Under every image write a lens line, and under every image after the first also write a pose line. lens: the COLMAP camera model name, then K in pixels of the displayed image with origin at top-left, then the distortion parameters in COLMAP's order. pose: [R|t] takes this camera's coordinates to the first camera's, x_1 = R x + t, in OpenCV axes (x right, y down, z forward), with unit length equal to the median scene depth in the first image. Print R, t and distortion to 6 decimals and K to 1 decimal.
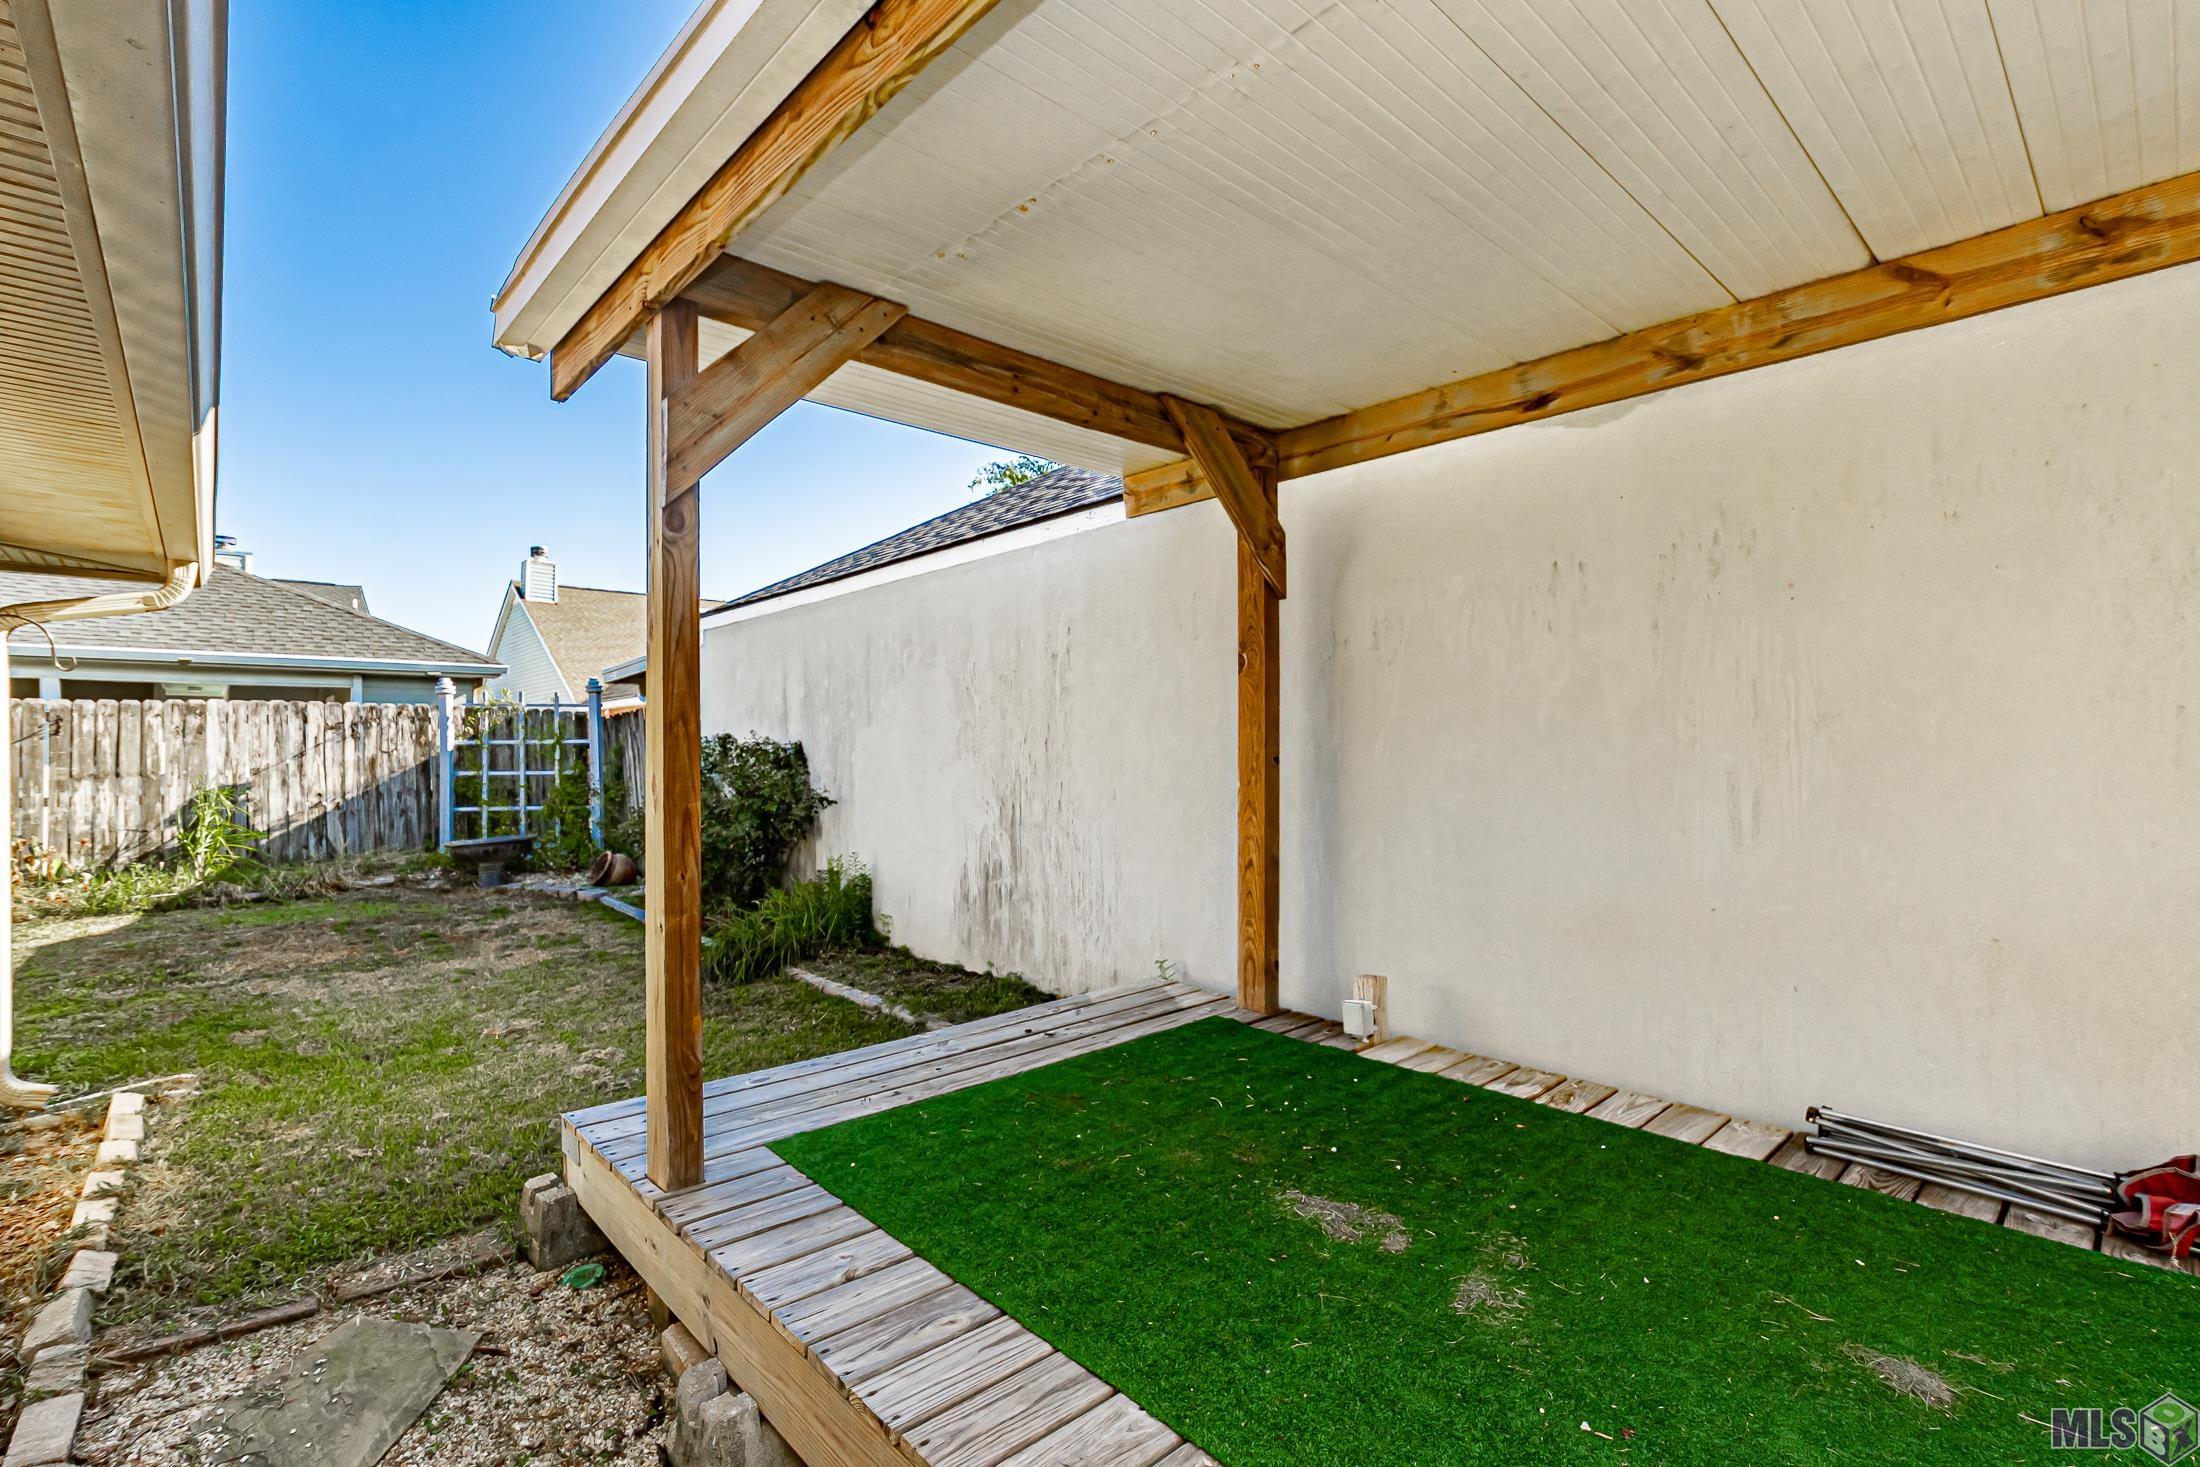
lens RADIAL K [[993.1, 0, 1082.7], [0, 993.1, 740.9], [0, 0, 1]] dist [-0.000145, -0.000439]
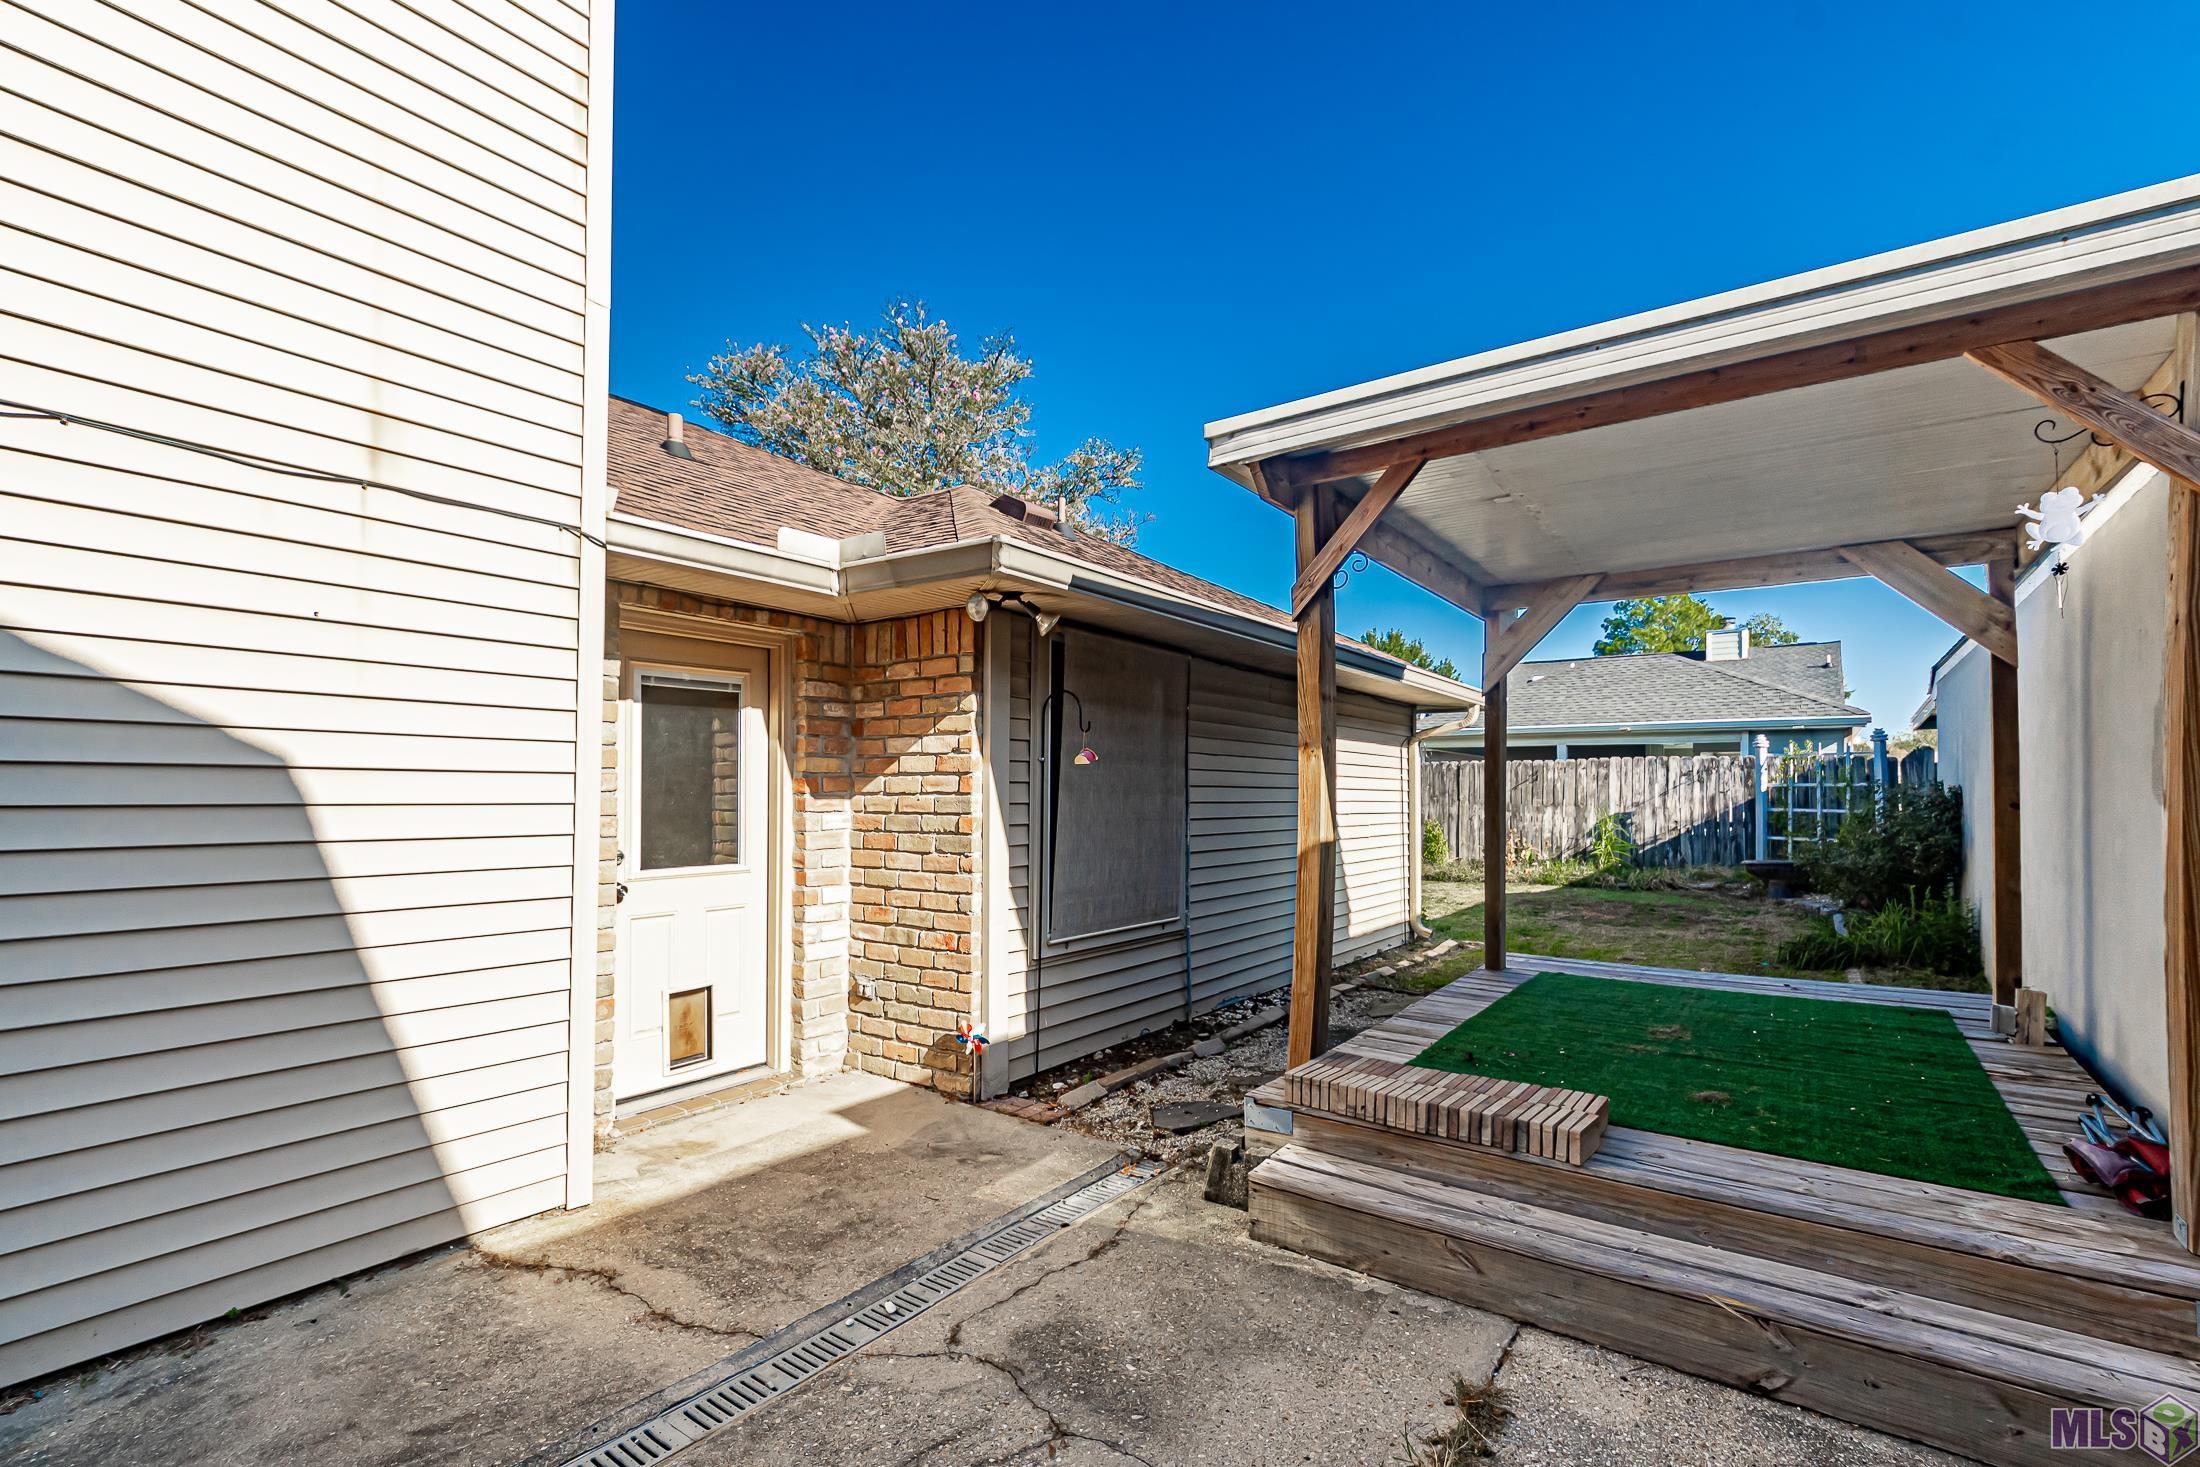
lens RADIAL K [[993.1, 0, 1082.7], [0, 993.1, 740.9], [0, 0, 1]] dist [-0.000145, -0.000439]
pose [[0.209897, -0.041769, -0.976831, 0.454035], [0.003221, 0.999111, -0.042029, -0.004700], [0.977718, 0.005675, 0.209845, -0.132358]]
